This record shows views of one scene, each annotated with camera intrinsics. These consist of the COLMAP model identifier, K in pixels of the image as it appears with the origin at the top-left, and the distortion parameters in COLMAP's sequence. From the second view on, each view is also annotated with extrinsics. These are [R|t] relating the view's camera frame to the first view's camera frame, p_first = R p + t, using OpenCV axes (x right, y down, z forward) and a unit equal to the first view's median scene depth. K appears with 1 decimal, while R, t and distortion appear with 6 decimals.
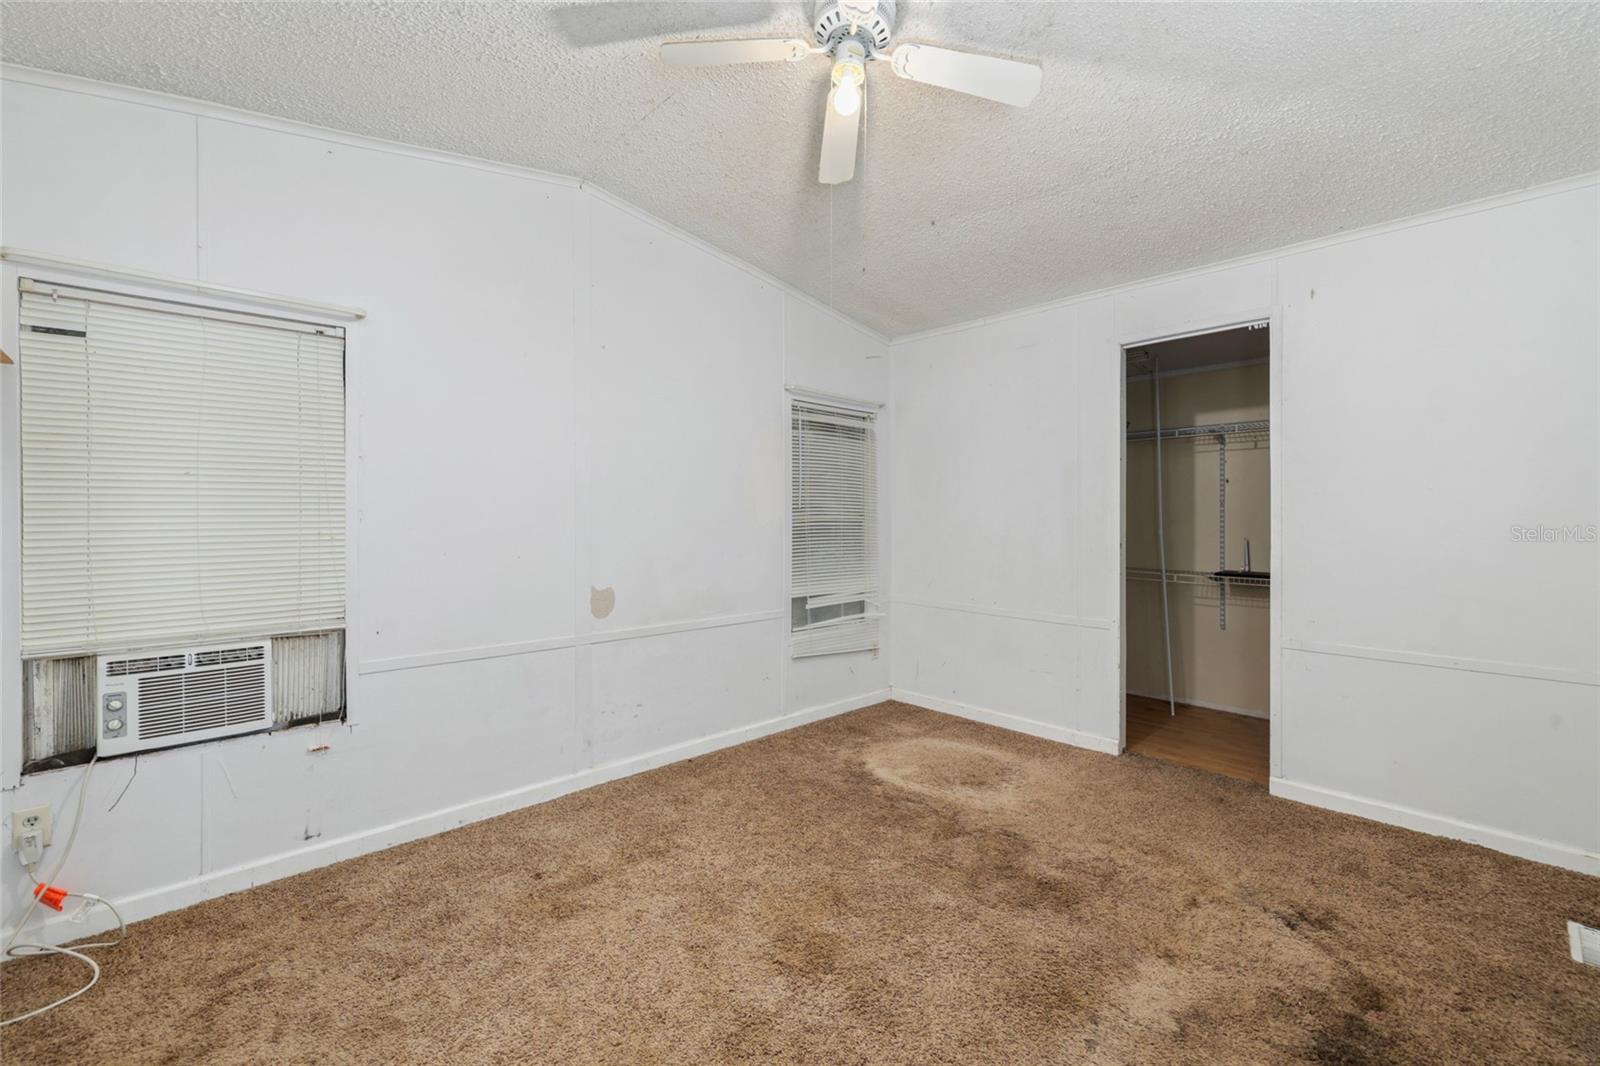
lens RADIAL K [[670.7, 0, 805.4], [0, 670.7, 521.9], [0, 0, 1]] dist [-0.003347, 0.001005]
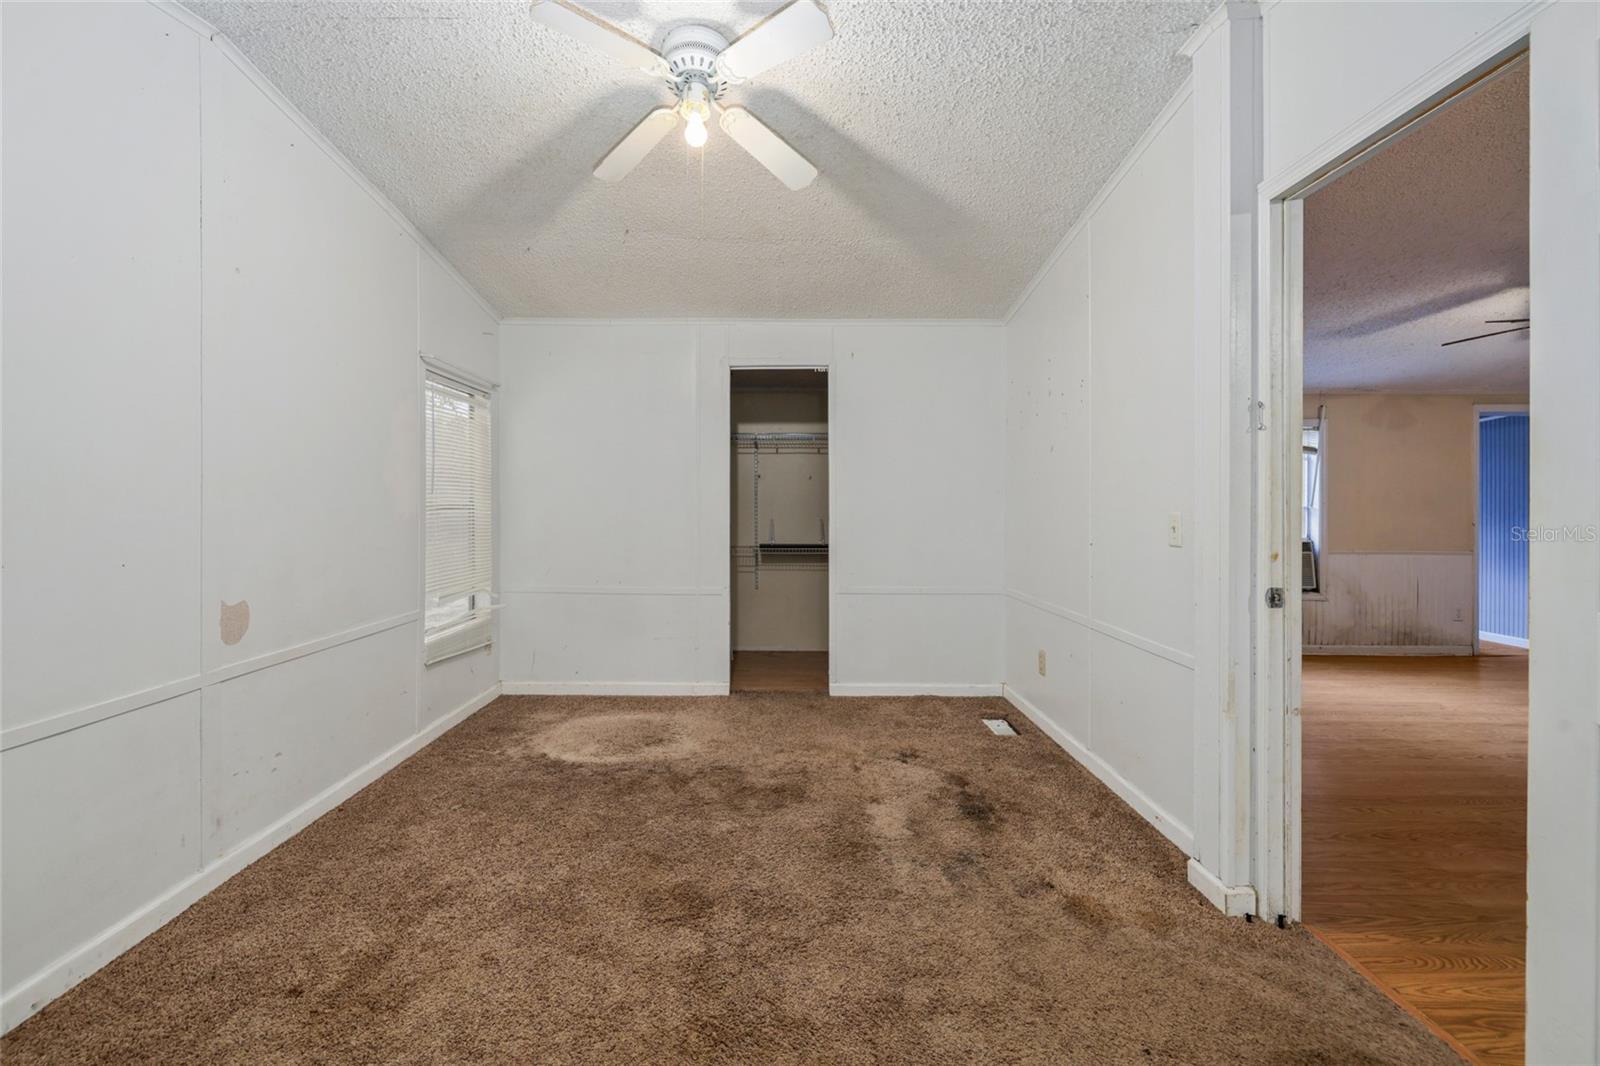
lens RADIAL K [[670.7, 0, 780.5], [0, 670.7, 506.0], [0, 0, 1]] dist [-0.003347, 0.001005]
pose [[0.689853, -0.003178, 0.723942, -0.461135], [0.005574, 0.999984, -0.000922, -0.001385], [-0.723928, 0.004672, 0.689860, 0.085702]]
